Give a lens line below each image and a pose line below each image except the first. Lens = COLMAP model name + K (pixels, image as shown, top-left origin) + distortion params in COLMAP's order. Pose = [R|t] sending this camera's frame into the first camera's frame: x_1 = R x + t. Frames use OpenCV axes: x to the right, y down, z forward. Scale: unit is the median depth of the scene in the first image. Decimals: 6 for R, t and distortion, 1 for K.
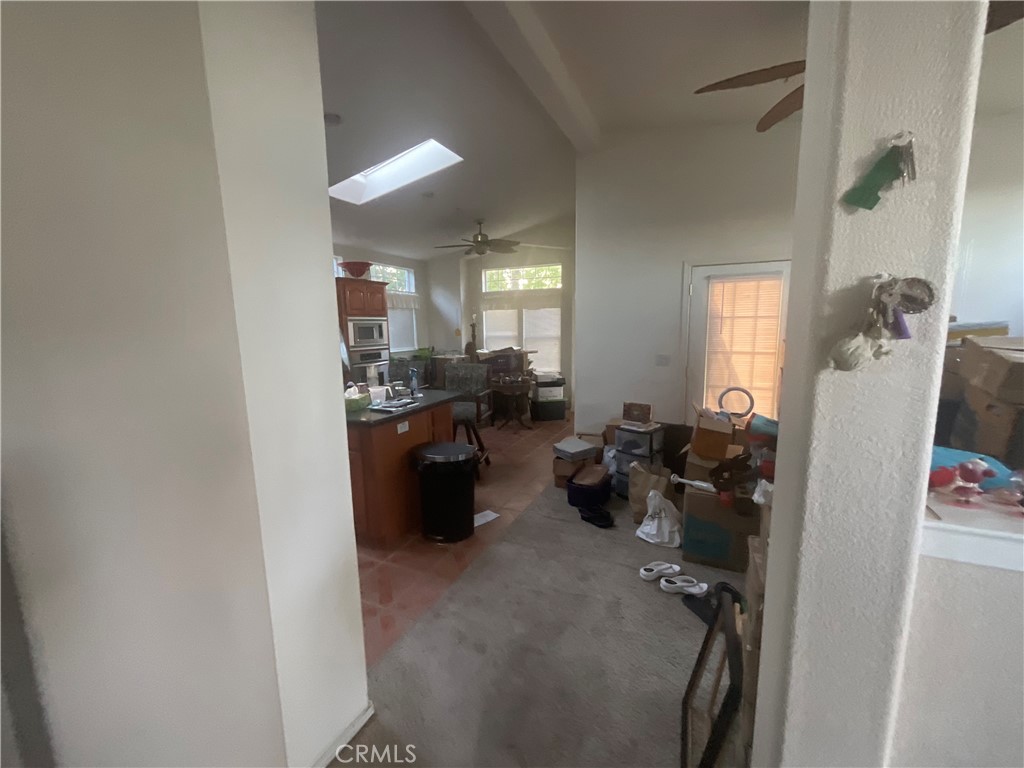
lens RADIAL K [[411.9, 0, 512.2], [0, 411.9, 382.3], [0, 0, 1]] dist [0.002971, -0.001322]
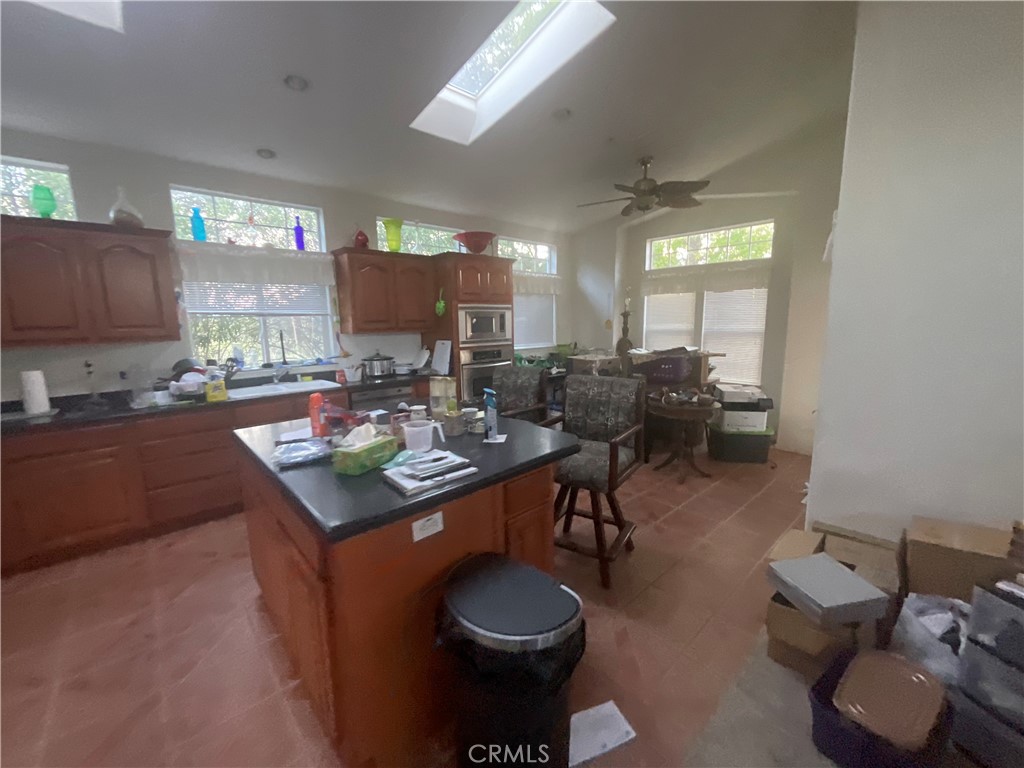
lens RADIAL K [[411.9, 0, 515.8], [0, 411.9, 384.3], [0, 0, 1]] dist [0.002971, -0.001322]
pose [[0.927506, 0.059167, -0.369097, -0.003847], [-0.050516, 0.998176, 0.033067, -0.033208], [0.370380, -0.012025, 0.928803, 0.274576]]
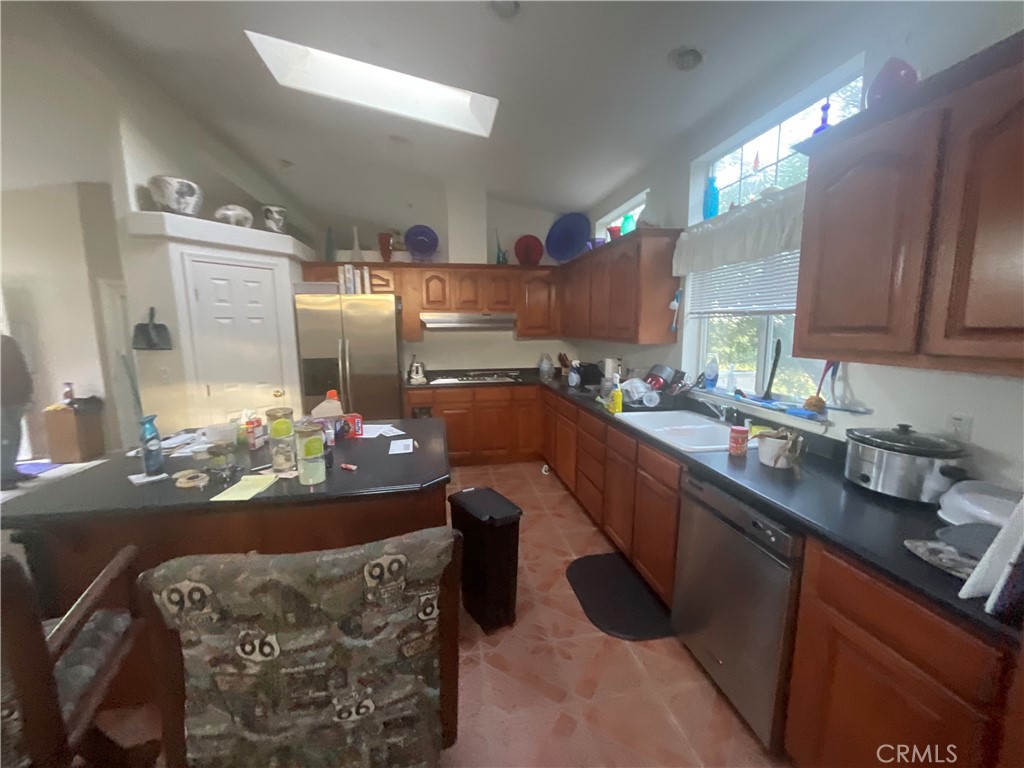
lens RADIAL K [[411.9, 0, 512.1], [0, 411.9, 384.7], [0, 0, 1]] dist [0.002971, -0.001322]
pose [[-0.815048, 0.096260, -0.571341, -0.081436], [-0.067166, 0.963757, 0.258189, -0.069688], [0.575487, 0.248811, -0.779043, 0.545126]]
